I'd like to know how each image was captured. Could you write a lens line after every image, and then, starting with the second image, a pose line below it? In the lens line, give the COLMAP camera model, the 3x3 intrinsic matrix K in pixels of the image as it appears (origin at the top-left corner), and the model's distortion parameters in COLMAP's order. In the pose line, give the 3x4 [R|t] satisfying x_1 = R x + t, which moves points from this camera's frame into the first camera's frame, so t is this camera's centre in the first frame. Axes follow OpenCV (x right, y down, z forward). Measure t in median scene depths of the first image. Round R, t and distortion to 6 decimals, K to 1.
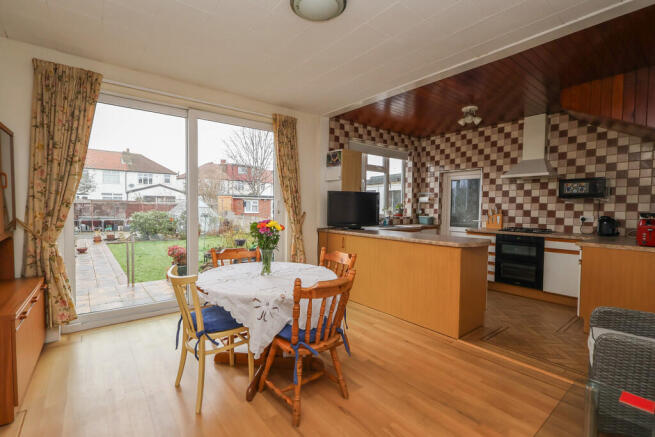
lens RADIAL K [[302.5, 0, 327.9], [0, 302.5, 217.7], [0, 0, 1]] dist [-0.005981, 0.001331]
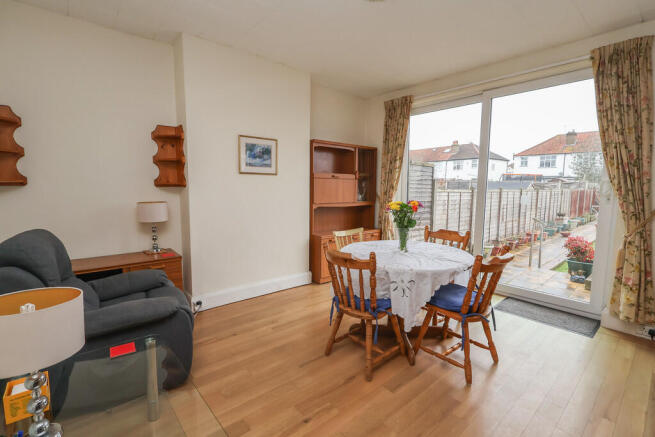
lens RADIAL K [[302.5, 0, 325.2], [0, 302.5, 220.0], [0, 0, 1]] dist [-0.005981, 0.001331]
pose [[0.043973, 0.096394, -0.994371, 0.711883], [-0.046255, 0.994463, 0.094357, -0.007122], [0.997961, 0.041845, 0.048188, 0.560940]]
